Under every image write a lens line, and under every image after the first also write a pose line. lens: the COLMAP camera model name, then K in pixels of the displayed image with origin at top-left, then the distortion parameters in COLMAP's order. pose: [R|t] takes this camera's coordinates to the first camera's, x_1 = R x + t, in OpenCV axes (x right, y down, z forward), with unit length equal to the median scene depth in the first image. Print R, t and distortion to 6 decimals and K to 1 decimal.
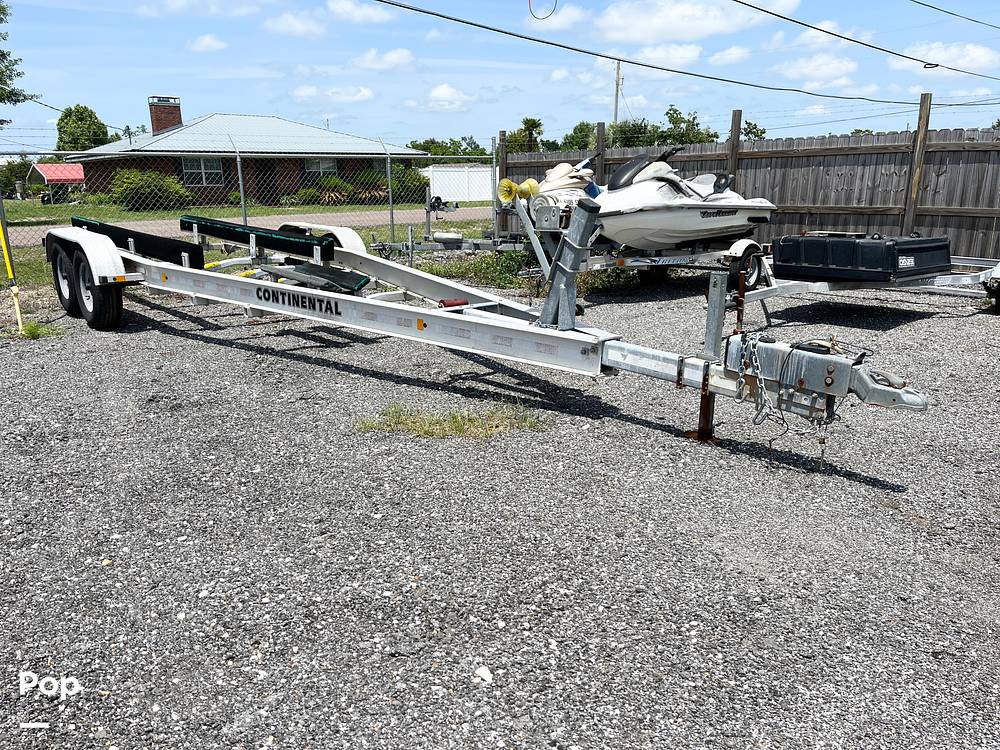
lens RADIAL K [[780.1, 0, 500.0], [0, 780.1, 375.0], [0, 0, 1]] dist [-0.001307, -0.006249]
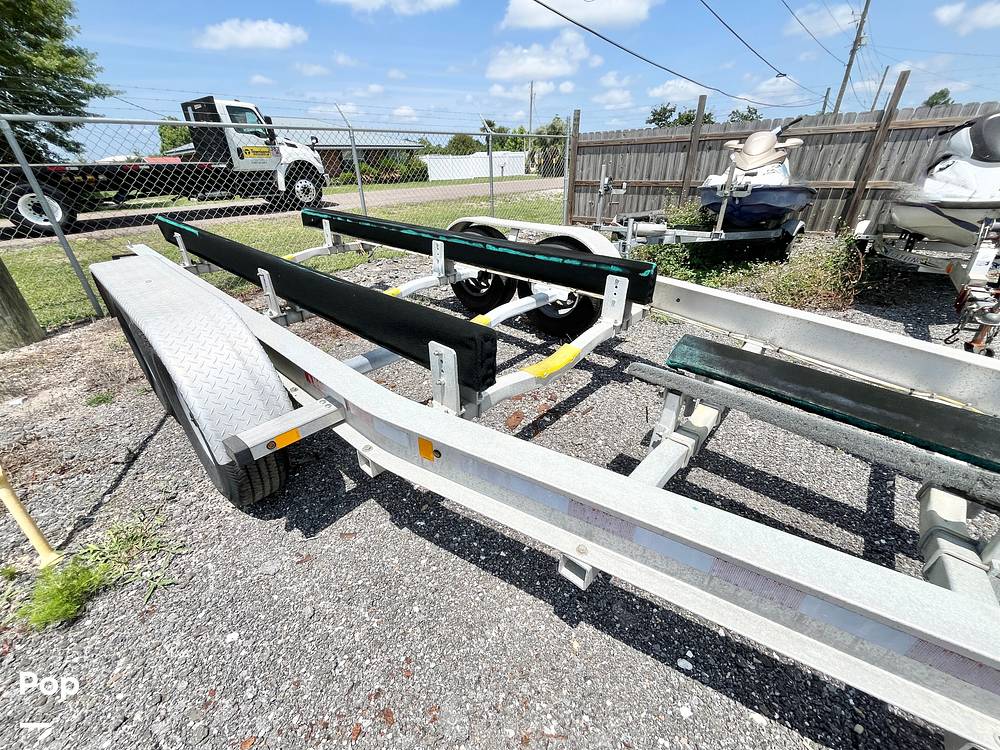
lens RADIAL K [[402.2, 0, 500.0], [0, 402.2, 375.0], [0, 0, 1]] dist [-0.004132, -0.000568]
pose [[0.991638, -0.074034, 0.105703, -0.126272], [0.047201, 0.970397, 0.236856, -0.060131], [-0.120109, -0.229887, 0.965777, 0.253069]]
